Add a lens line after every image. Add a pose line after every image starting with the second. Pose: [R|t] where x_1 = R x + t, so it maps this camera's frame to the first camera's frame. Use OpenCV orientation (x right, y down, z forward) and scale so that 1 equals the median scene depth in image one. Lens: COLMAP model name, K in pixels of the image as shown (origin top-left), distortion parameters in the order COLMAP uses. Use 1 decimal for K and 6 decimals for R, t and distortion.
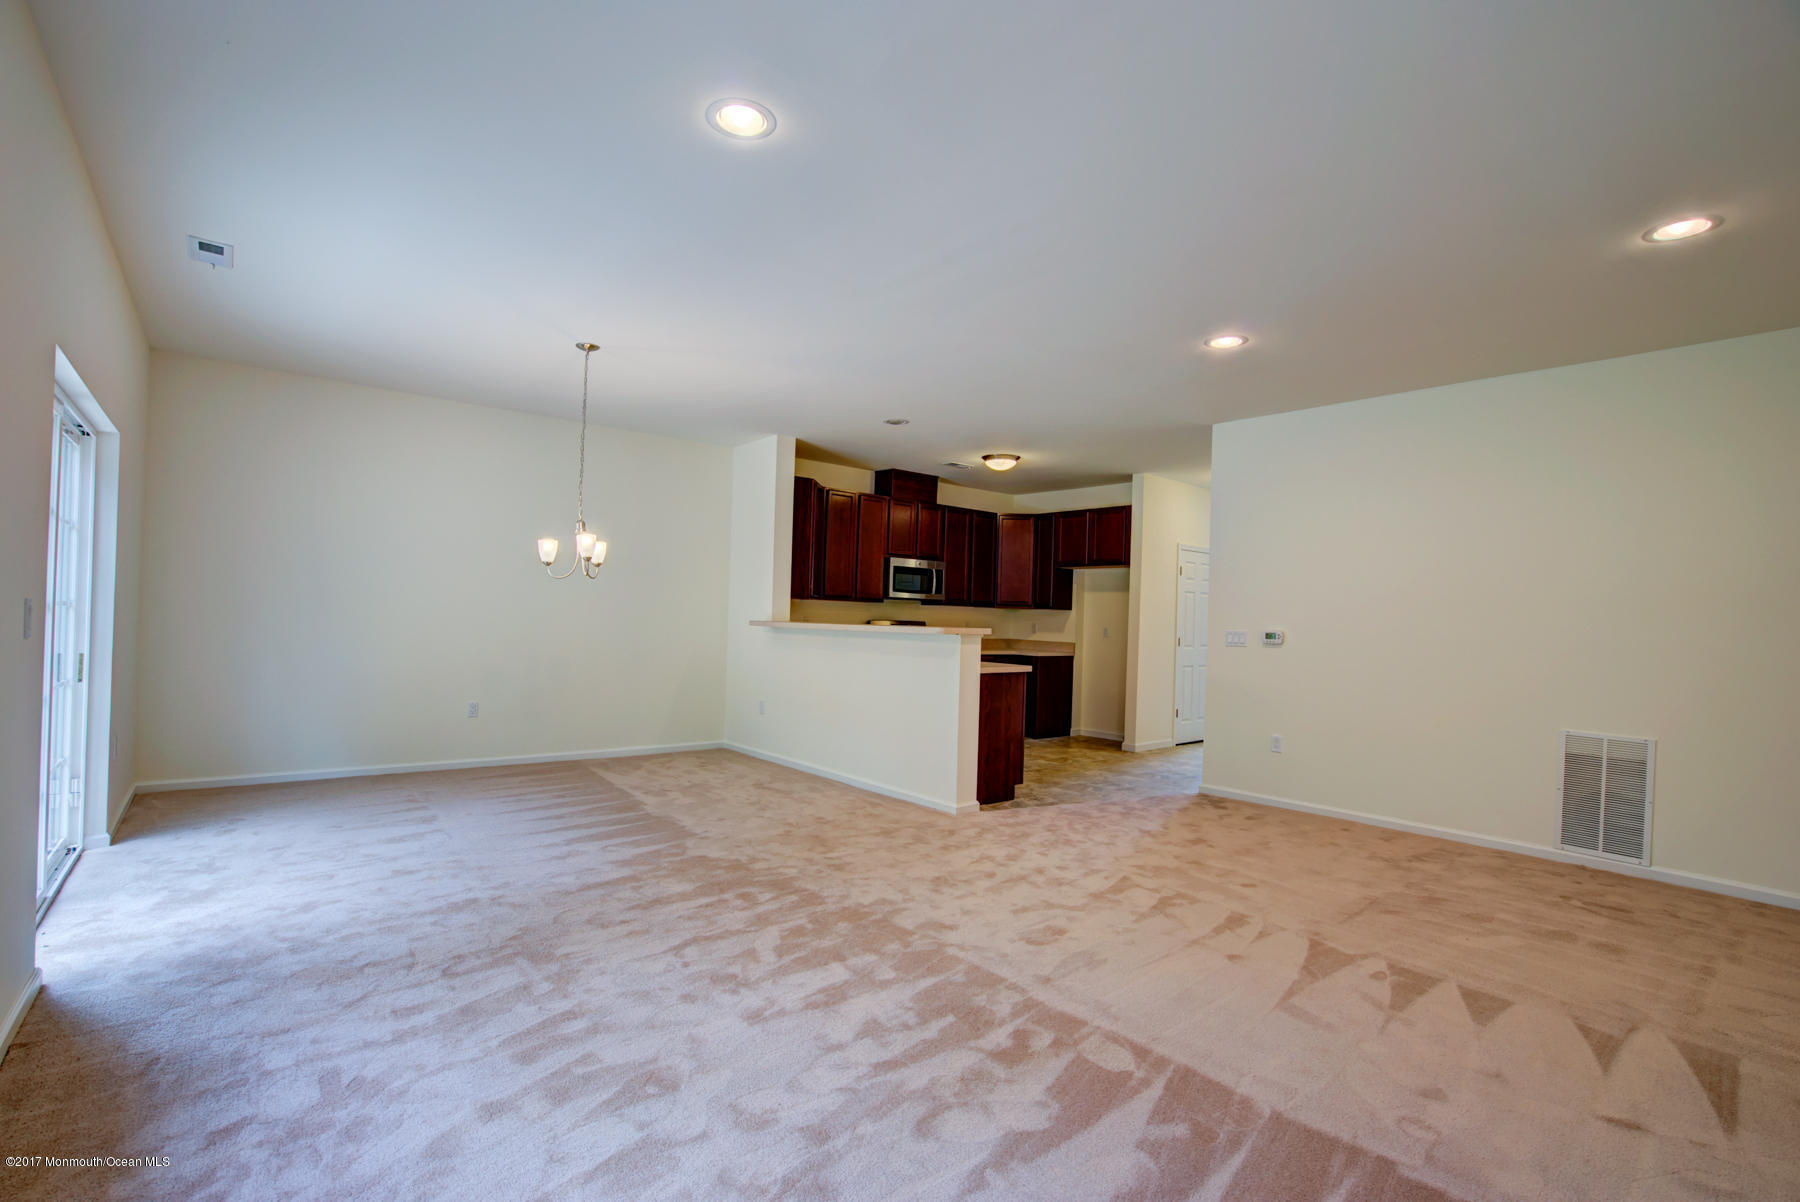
lens RADIAL K [[830.1, 0, 891.7], [0, 830.1, 608.7], [0, 0, 1]] dist [-0.056649, 0.023852]
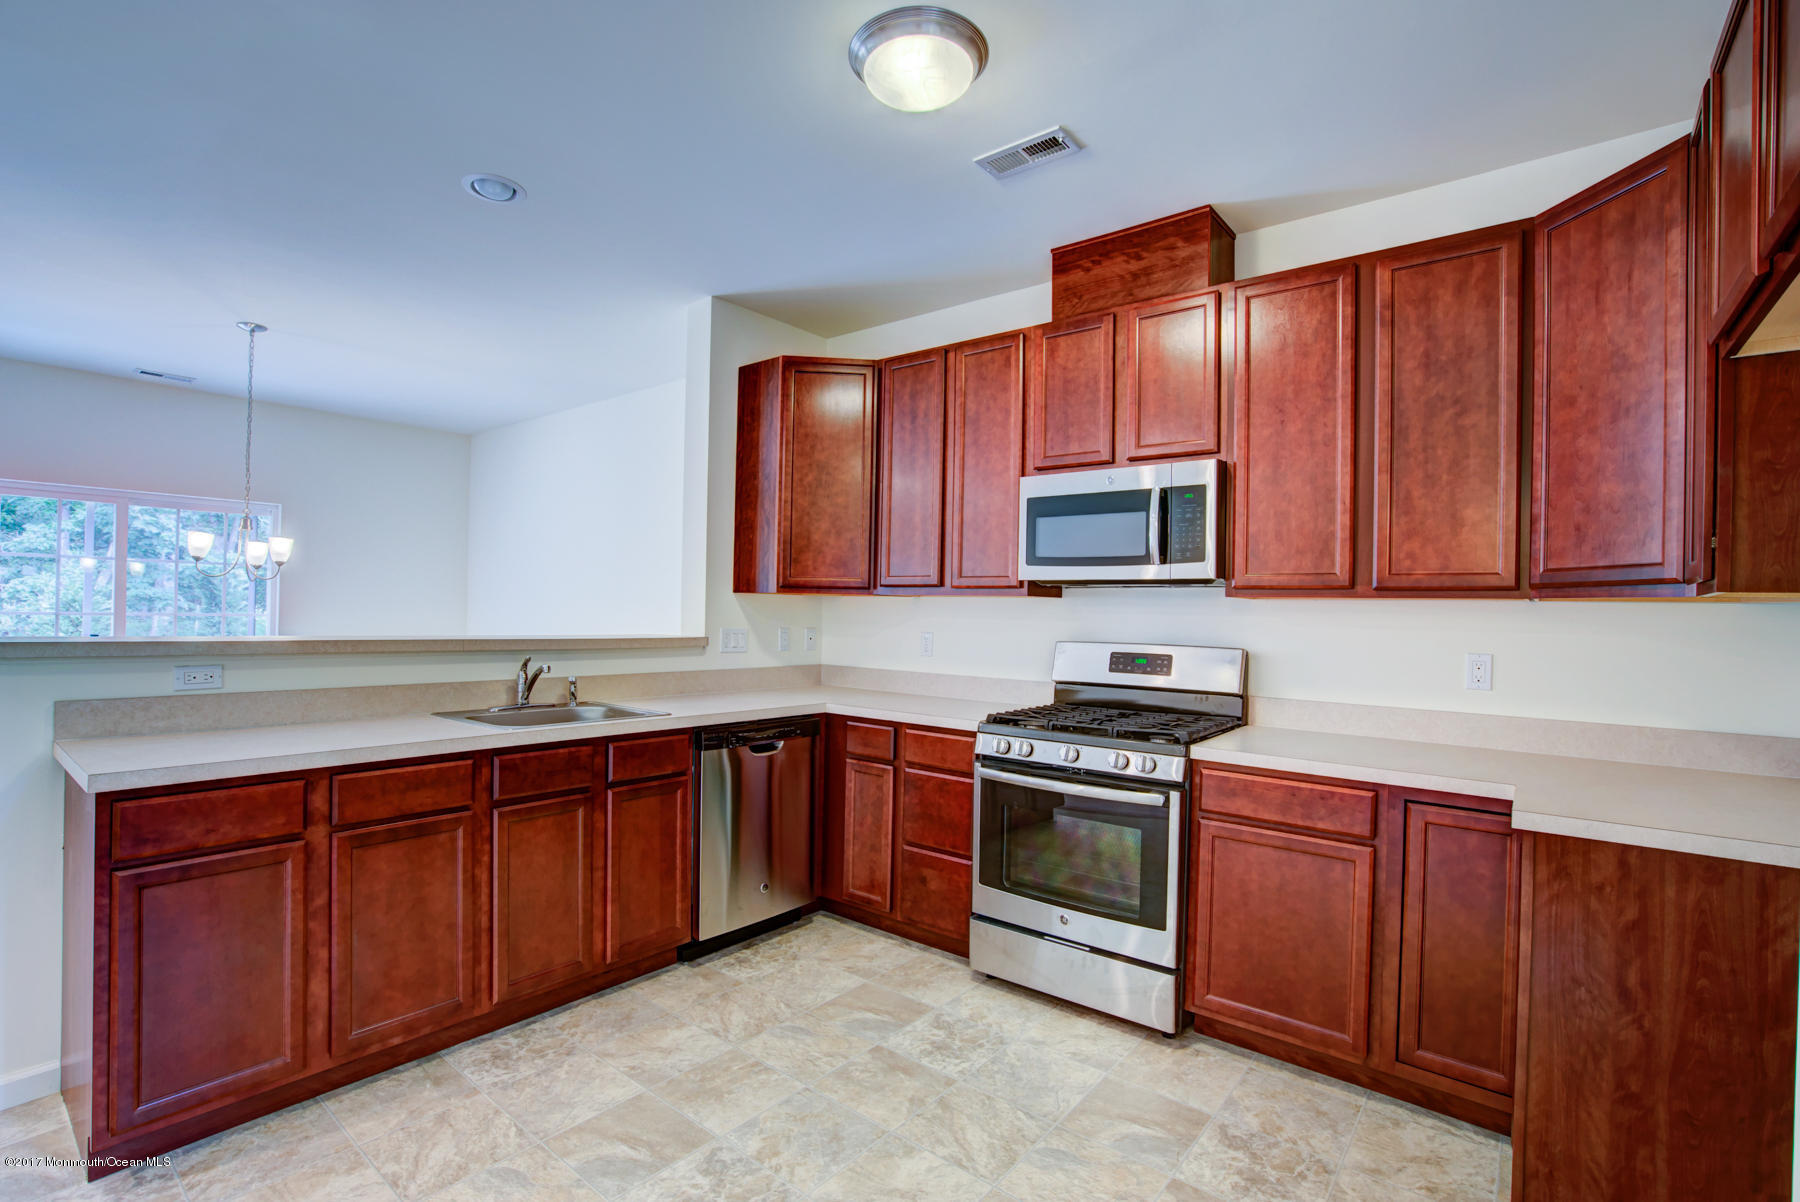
lens RADIAL K [[830.1, 0, 891.7], [0, 830.1, 608.7], [0, 0, 1]] dist [-0.056649, 0.023852]
pose [[0.193469, -0.029617, -0.980659, 0.353740], [-0.004767, 0.999504, -0.031127, 0.011108], [0.981095, 0.010697, 0.193232, 0.843219]]
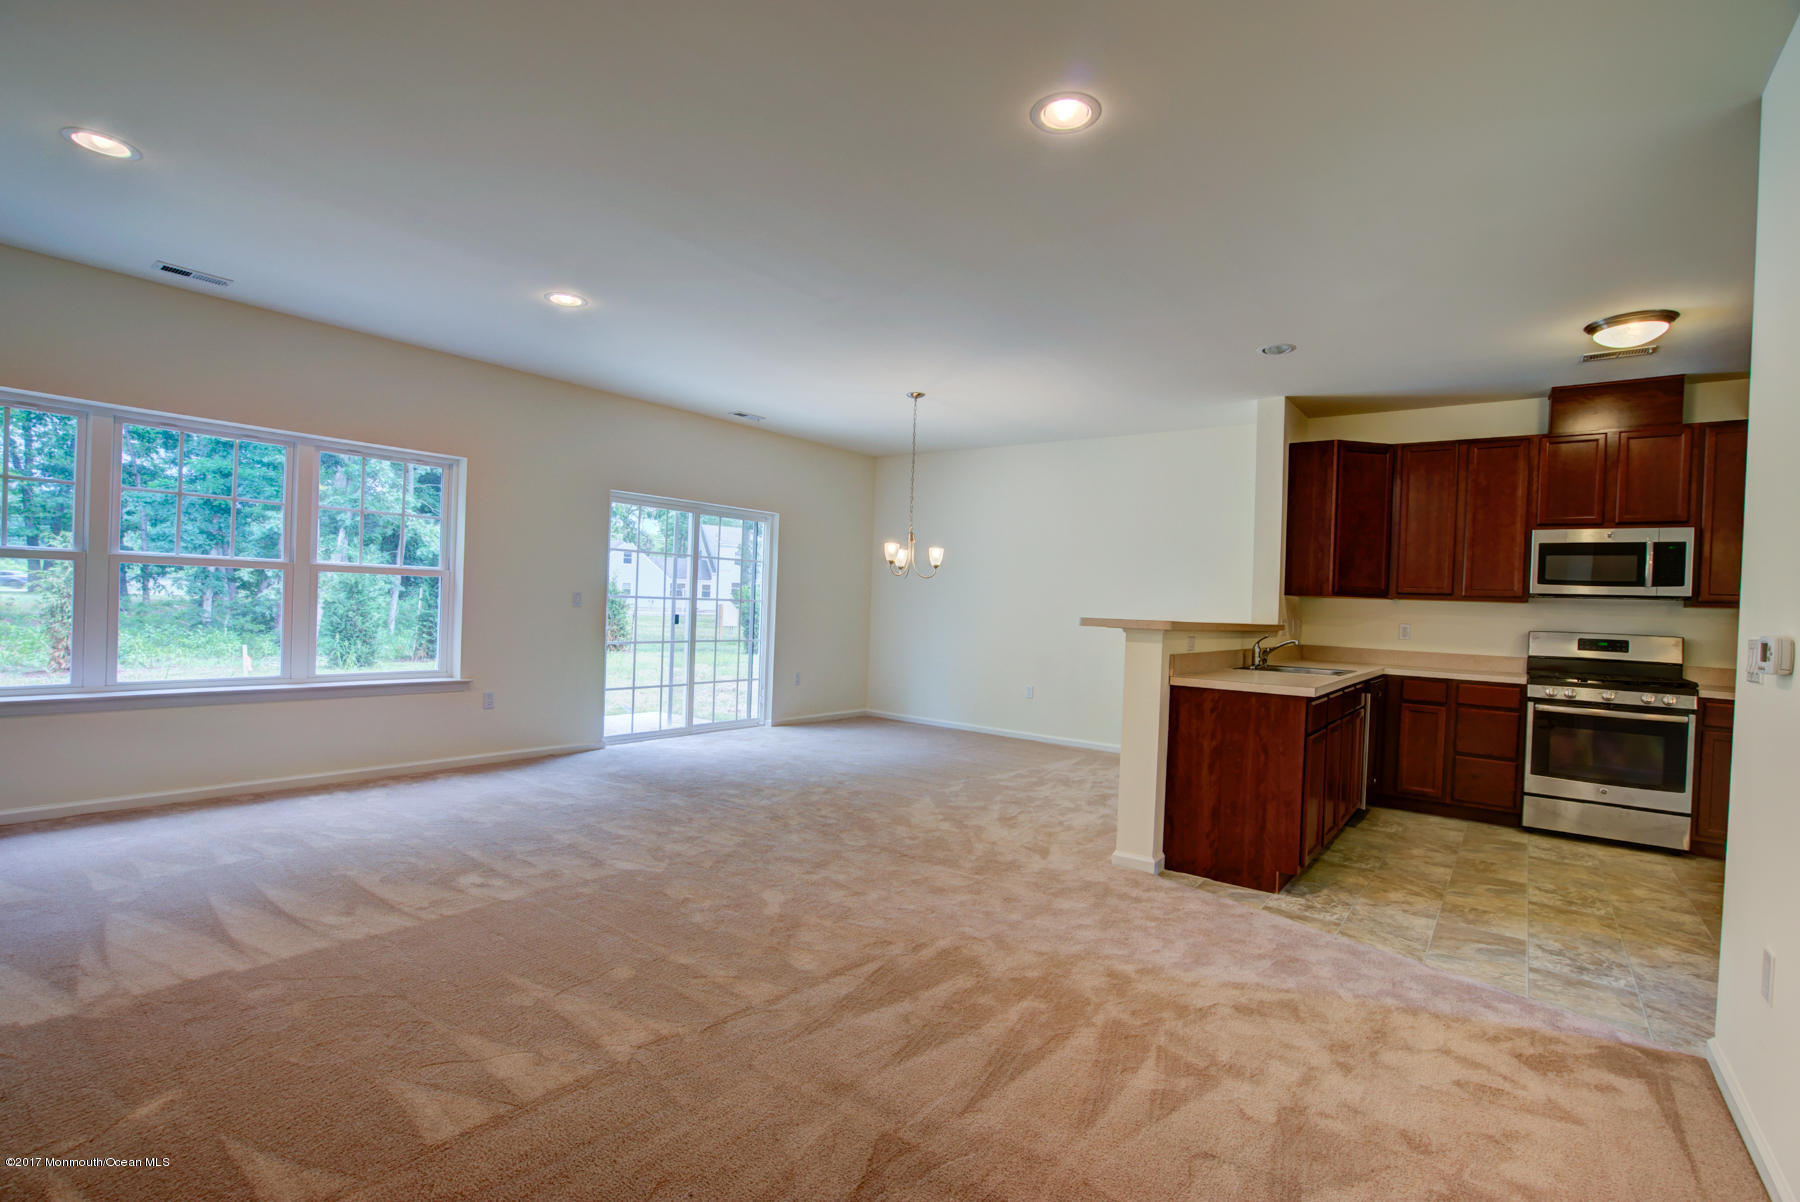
lens RADIAL K [[830.1, 0, 891.7], [0, 830.1, 608.7], [0, 0, 1]] dist [-0.056649, 0.023852]
pose [[0.216689, -0.014930, -0.976127, 0.476698], [-0.023101, 0.999525, -0.020416, 0.020699], [0.975967, 0.026974, 0.216241, 0.385018]]
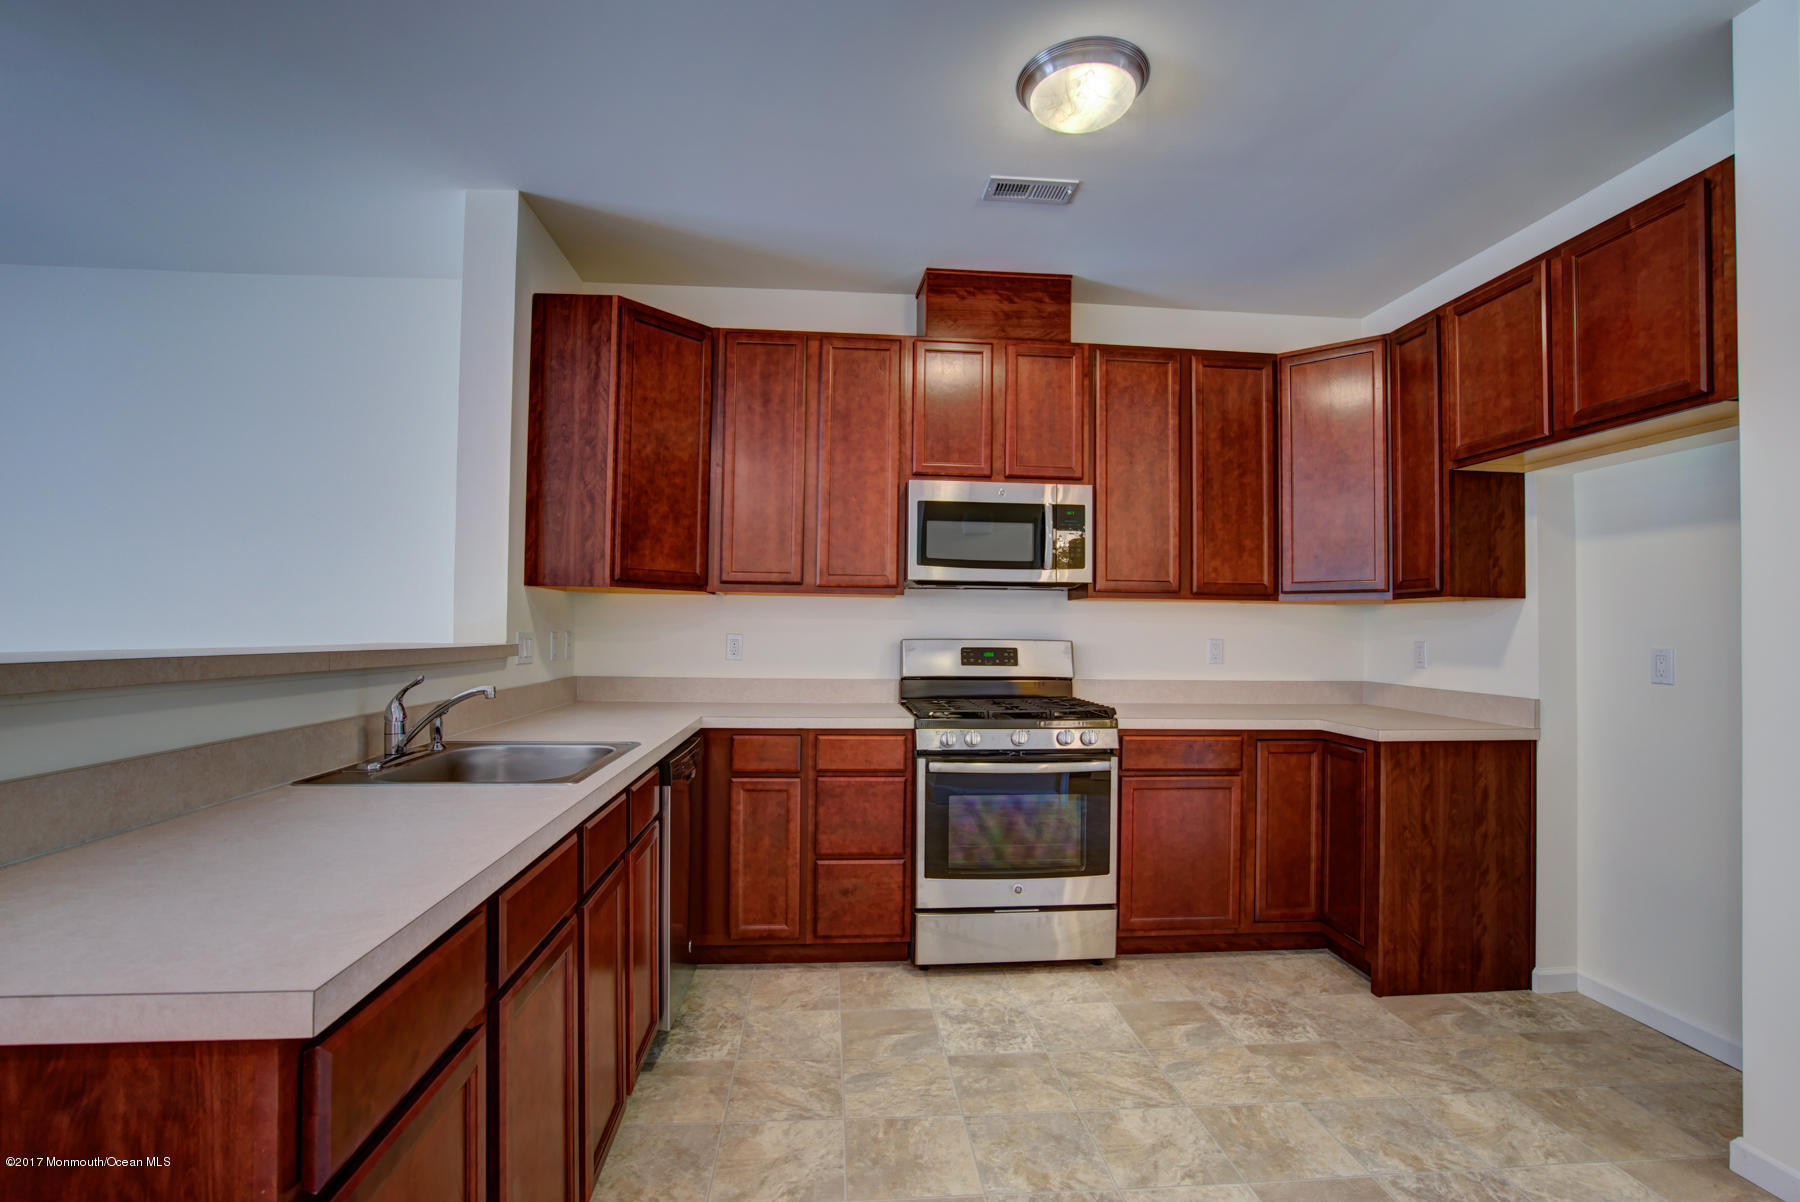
lens RADIAL K [[830.1, 0, 891.7], [0, 830.1, 608.7], [0, 0, 1]] dist [-0.056649, 0.023852]
pose [[0.819432, -0.035972, -0.572047, 0.212022], [0.019334, 0.999195, -0.035137, 0.013207], [0.572851, 0.017733, 0.819468, 0.651340]]
